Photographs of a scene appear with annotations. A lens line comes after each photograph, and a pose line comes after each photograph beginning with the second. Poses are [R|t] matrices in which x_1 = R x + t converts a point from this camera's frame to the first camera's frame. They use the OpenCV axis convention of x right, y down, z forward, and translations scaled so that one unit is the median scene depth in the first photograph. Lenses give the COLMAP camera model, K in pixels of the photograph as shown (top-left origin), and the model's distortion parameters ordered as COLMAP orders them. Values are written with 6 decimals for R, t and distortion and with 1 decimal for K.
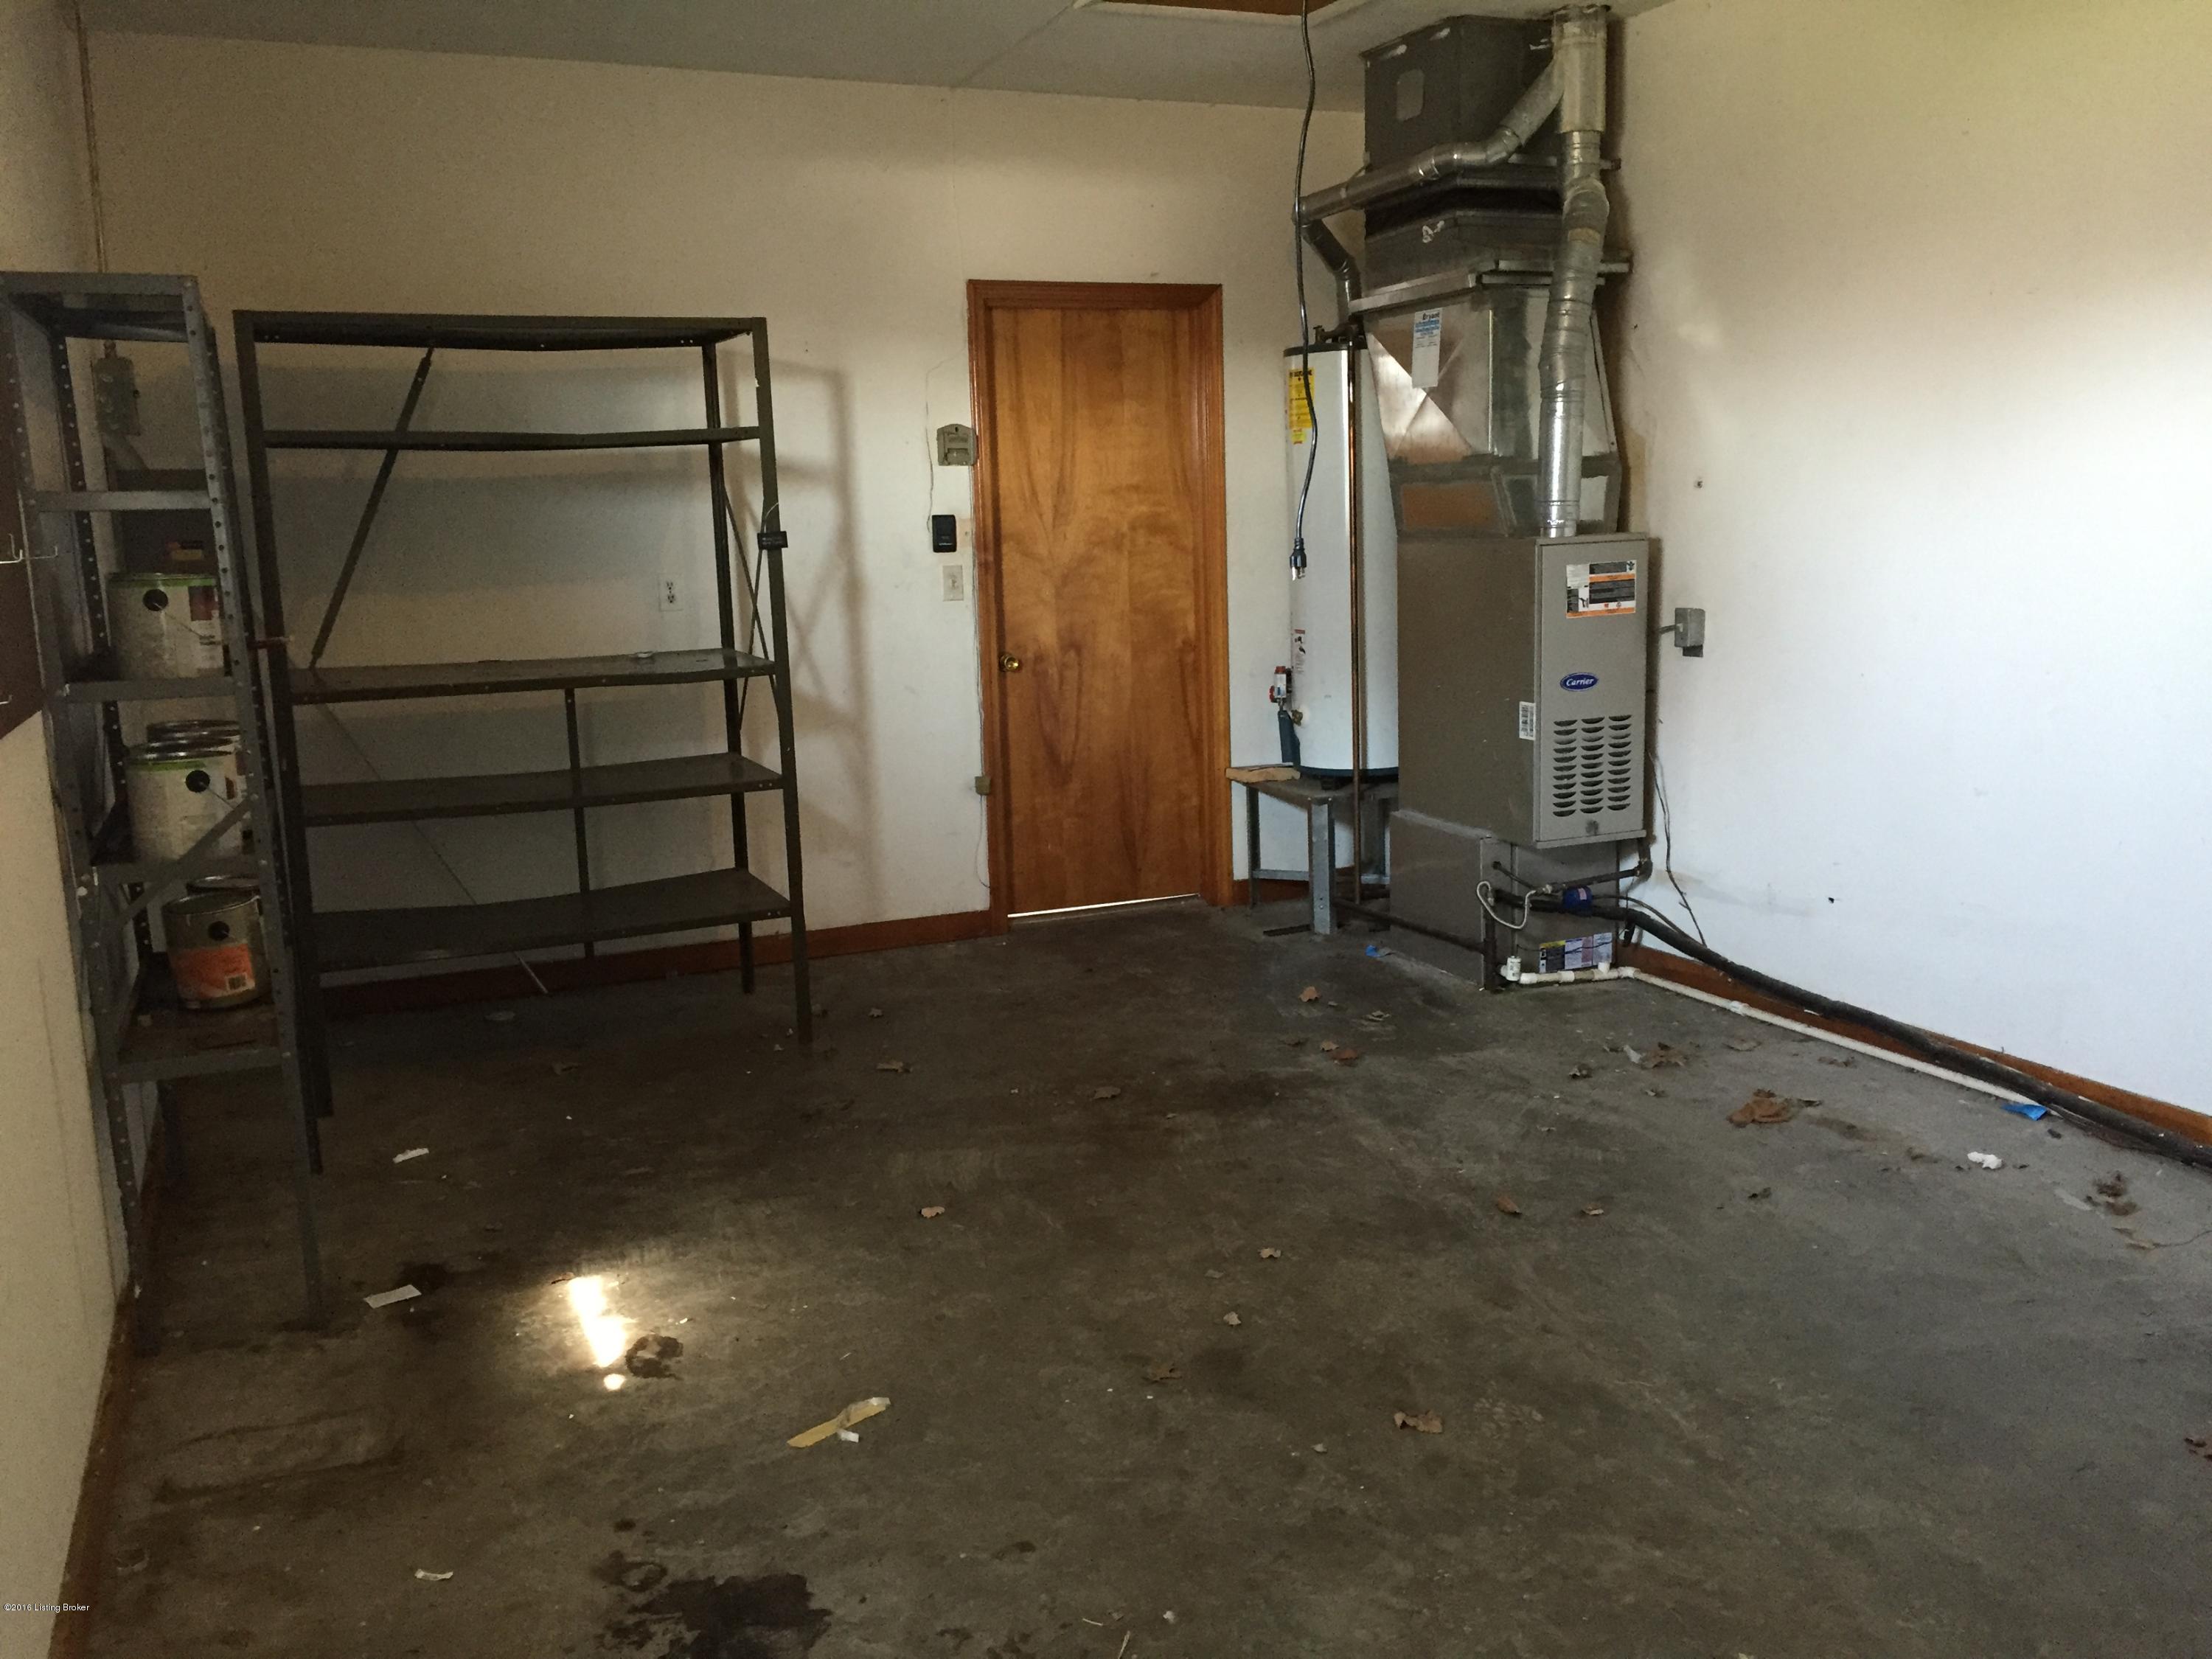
lens RADIAL K [[1893.6, 0, 1106.0], [0, 1893.6, 829.5], [0, 0, 1]] dist [0.070696, -0.007562]
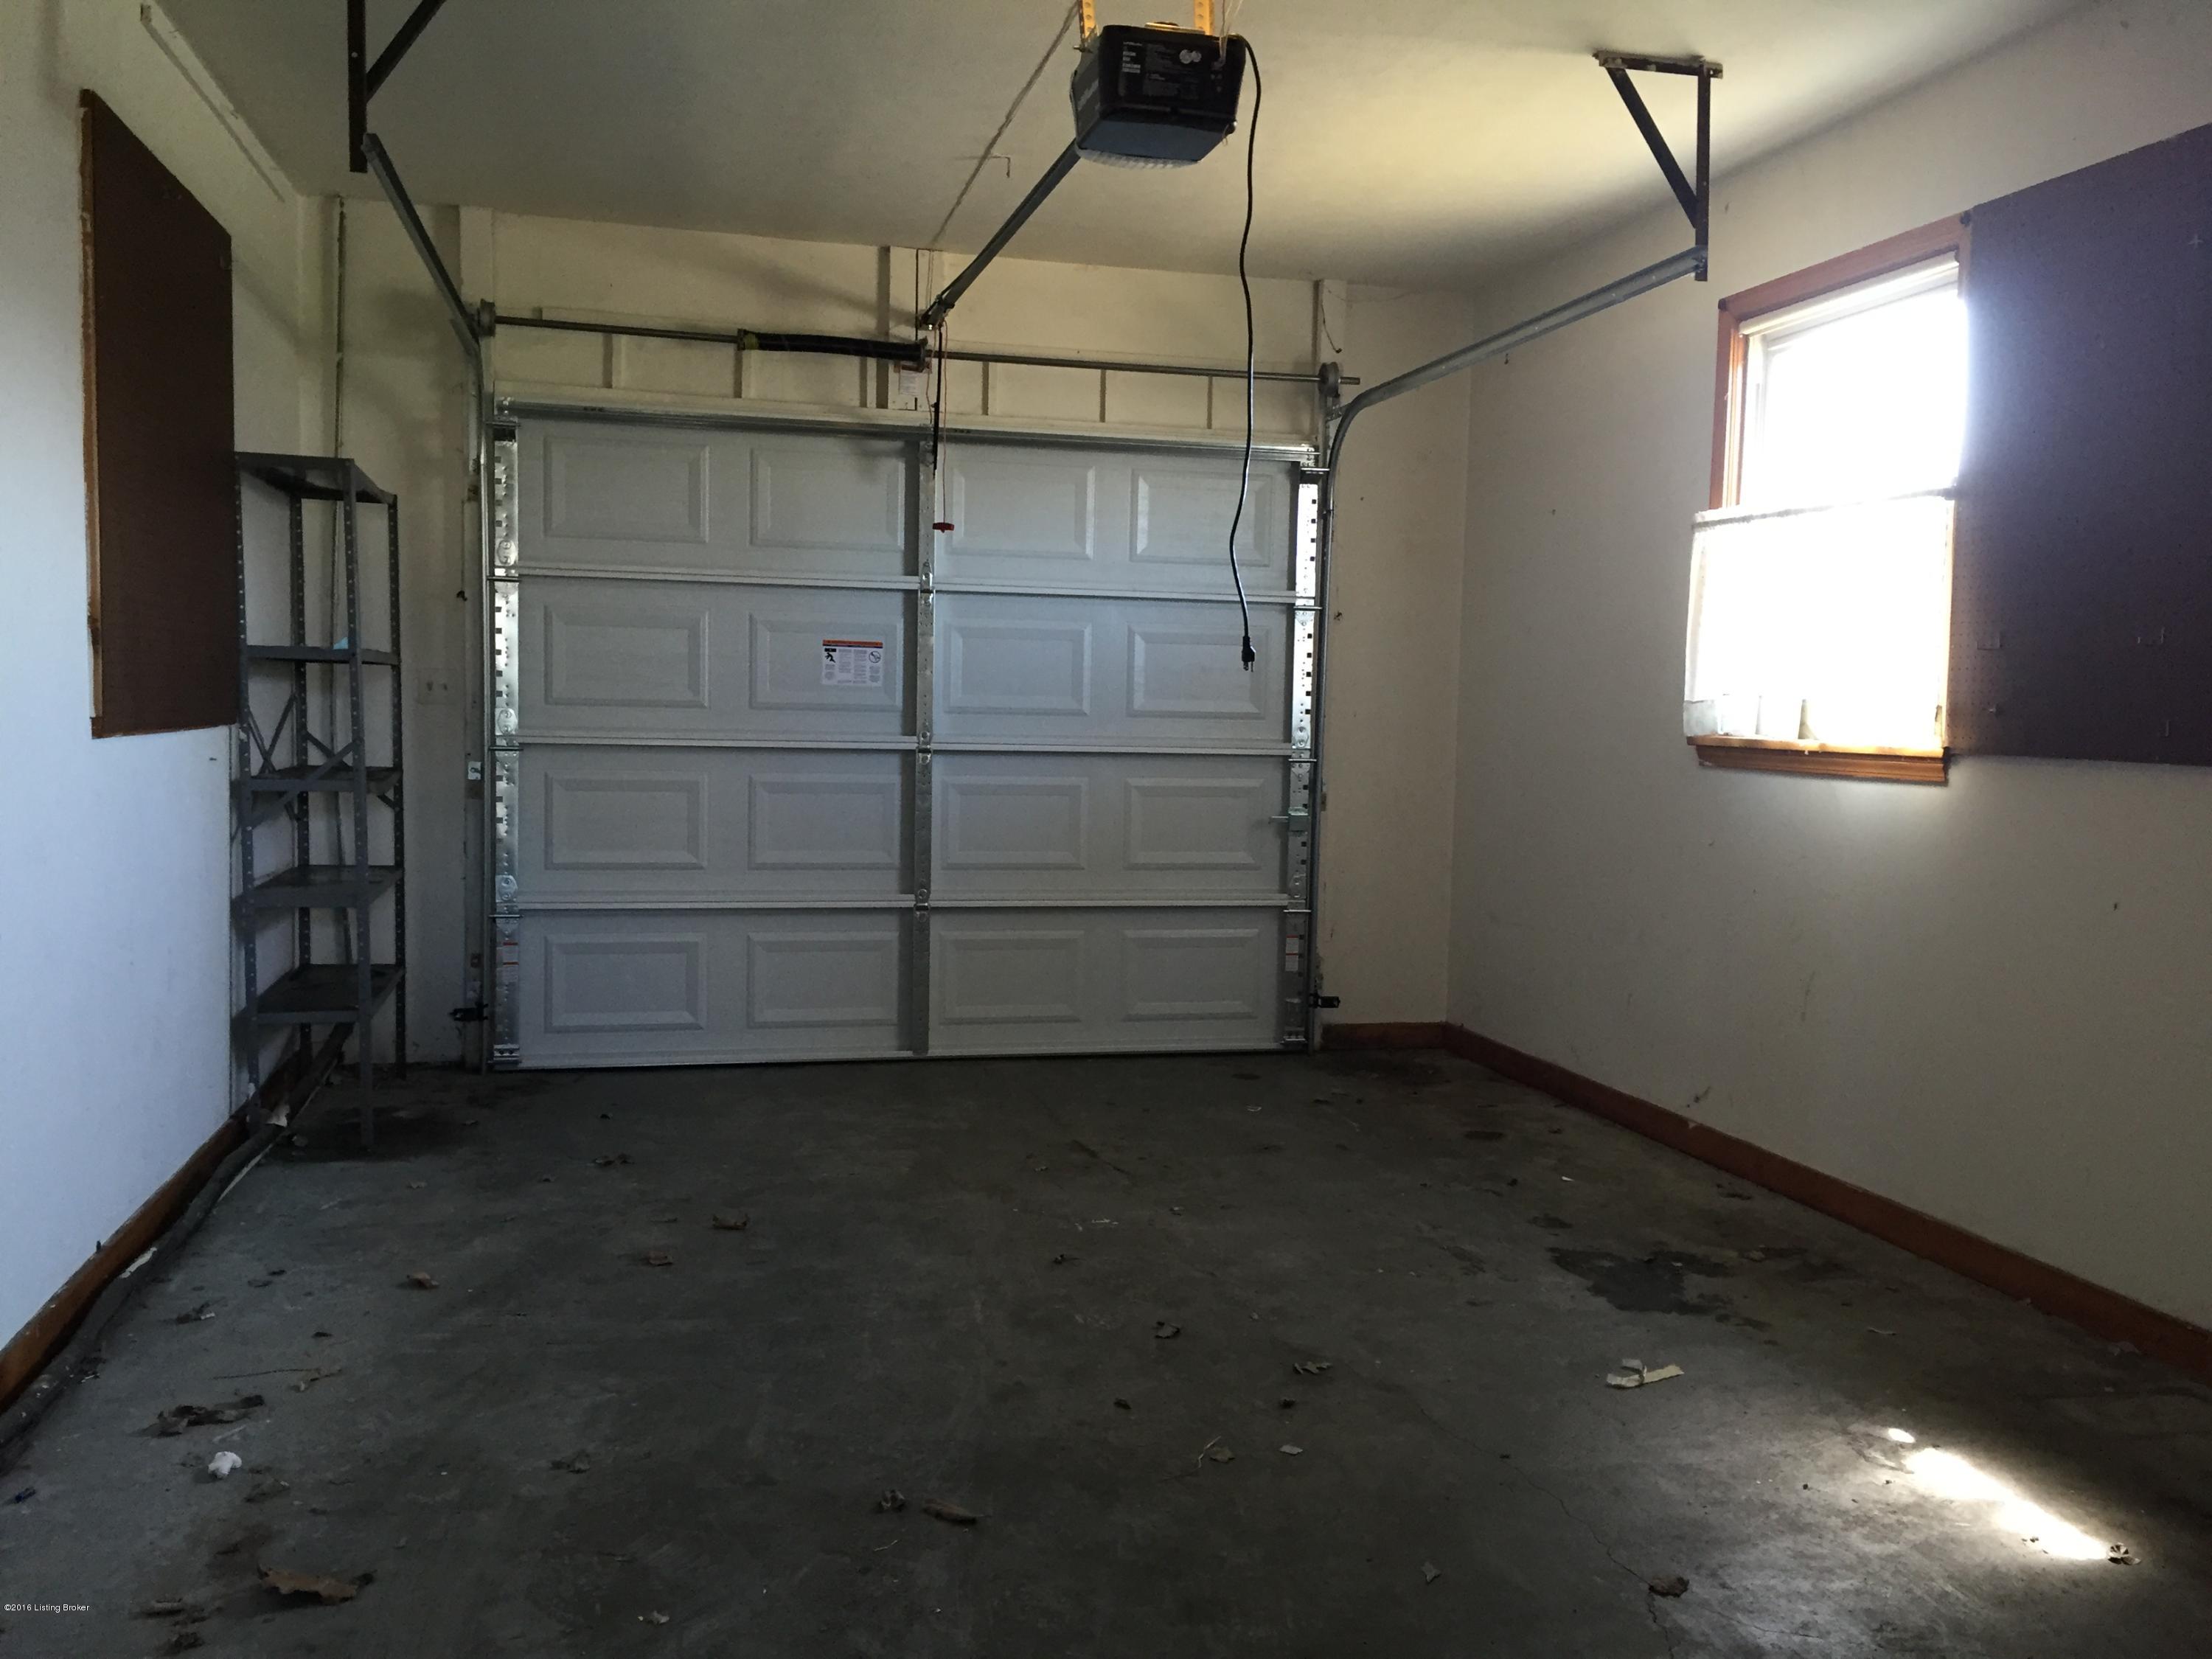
lens RADIAL K [[1854.0, 0, 1106.0], [0, 1854.0, 829.5], [0, 0, 1]] dist [0.004168, 0.001828]
pose [[-0.985004, -0.002686, 0.172513, -0.007672], [0.037903, 0.972084, 0.231553, -0.284062], [-0.168319, 0.234619, -0.957404, 1.997673]]
